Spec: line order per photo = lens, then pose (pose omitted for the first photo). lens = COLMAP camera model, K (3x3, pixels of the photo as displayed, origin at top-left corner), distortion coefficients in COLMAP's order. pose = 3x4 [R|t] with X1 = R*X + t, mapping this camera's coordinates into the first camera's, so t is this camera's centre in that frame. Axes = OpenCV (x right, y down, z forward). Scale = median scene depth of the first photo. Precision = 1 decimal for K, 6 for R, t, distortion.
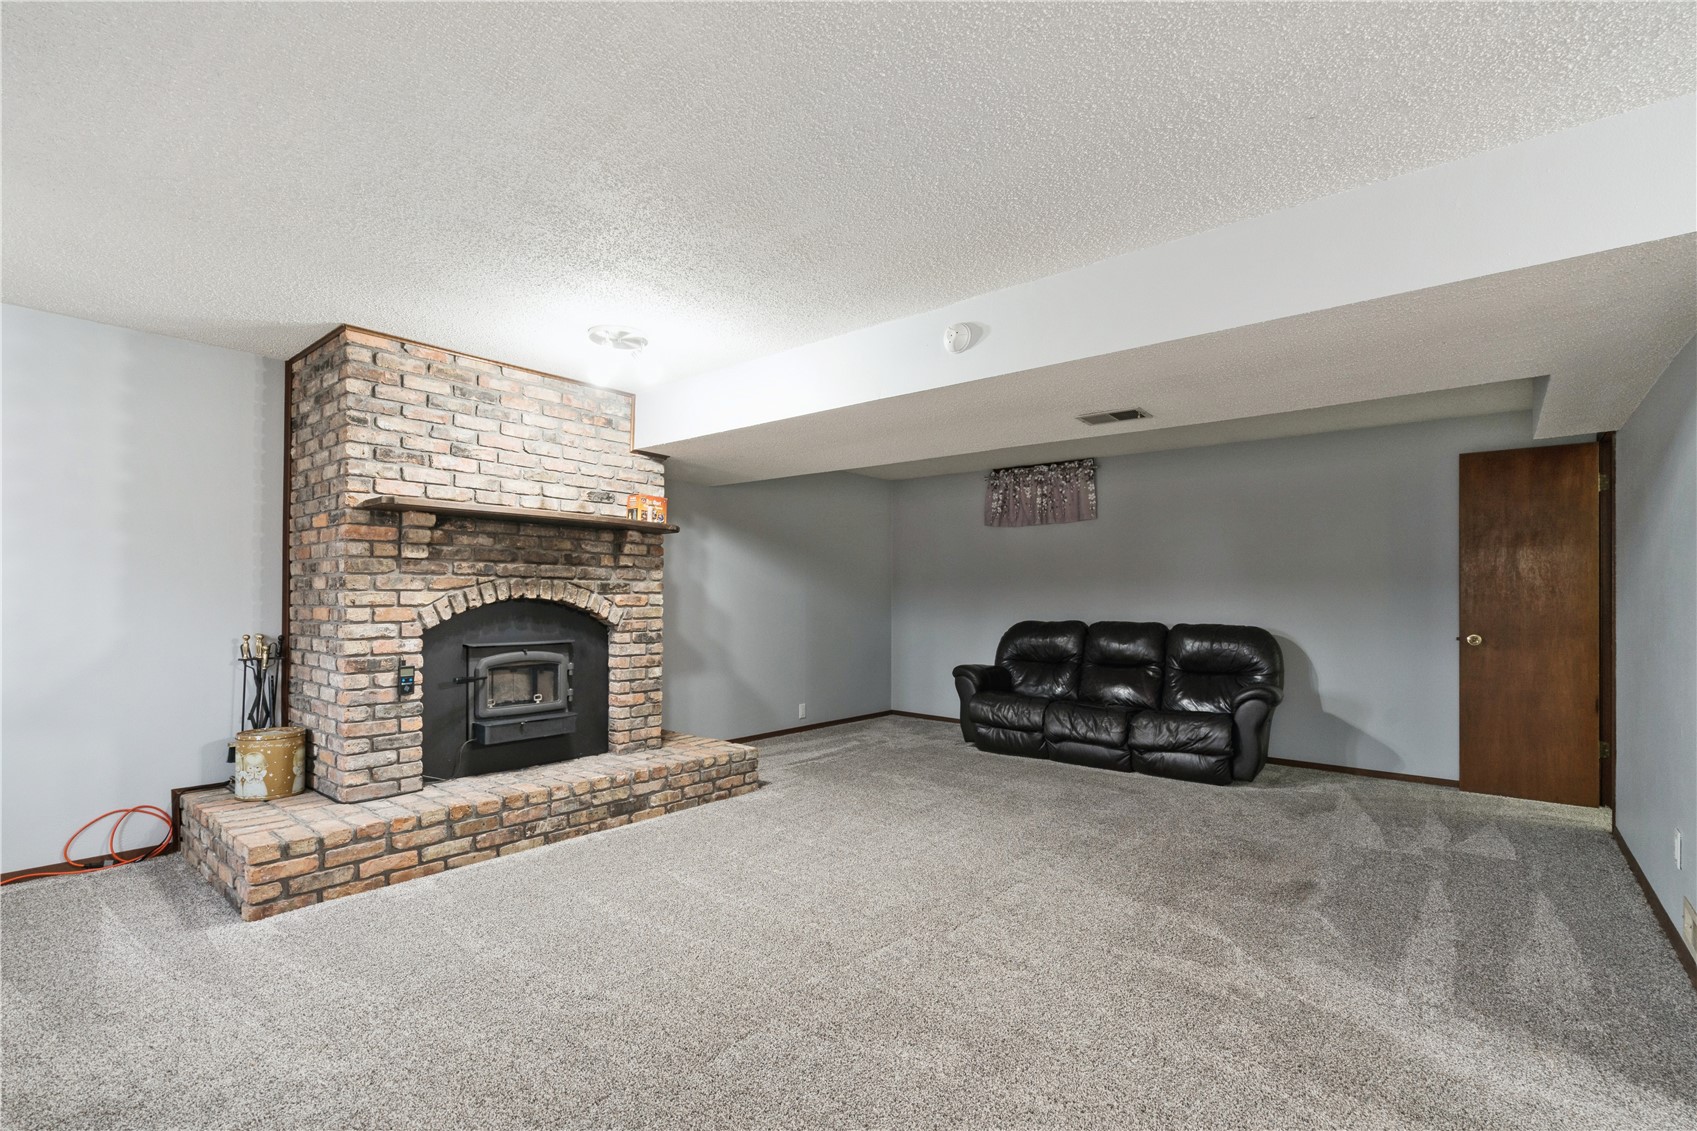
lens RADIAL K [[780.3, 0, 830.1], [0, 780.3, 589.0], [0, 0, 1]] dist [0.002216, 0.000562]
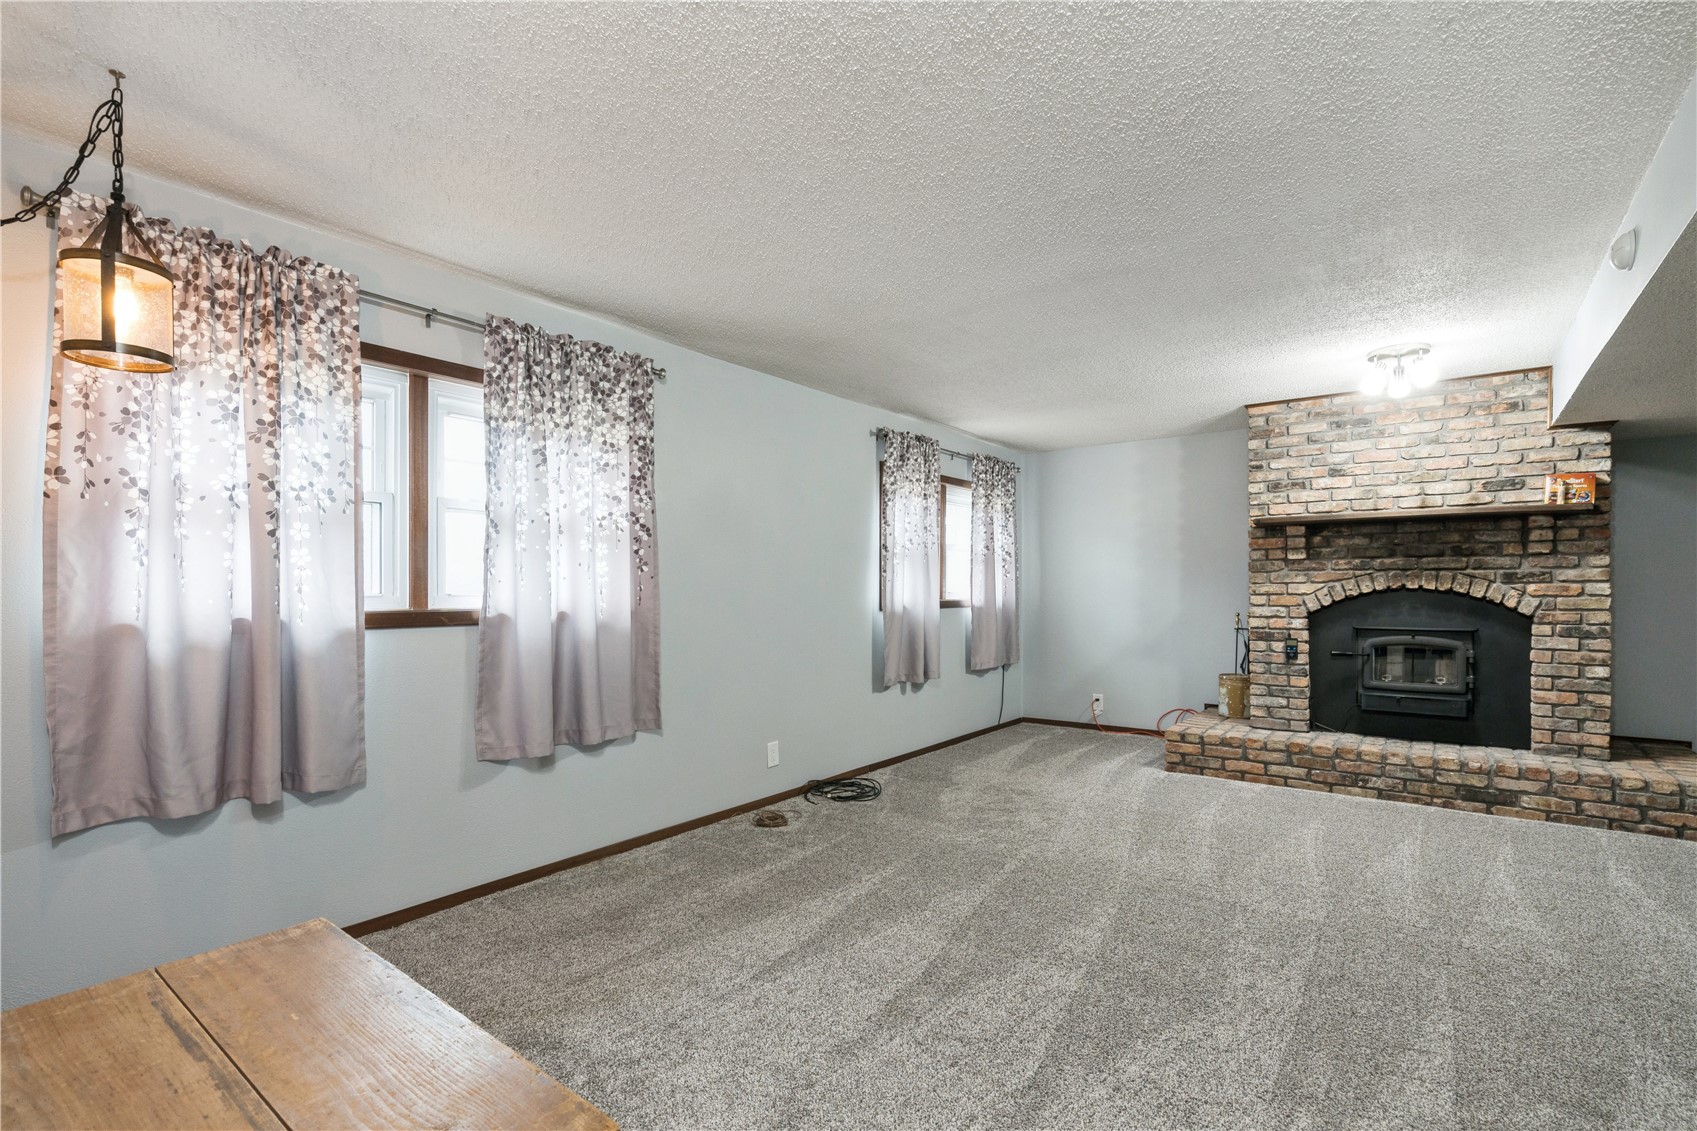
lens RADIAL K [[780.3, 0, 843.5], [0, 780.3, 574.4], [0, 0, 1]] dist [0.002216, 0.000562]
pose [[0.045315, -0.022384, -0.998722, 0.682405], [0.015142, 0.999649, -0.021718, 0.003843], [0.998858, -0.014139, 0.045638, 0.131674]]
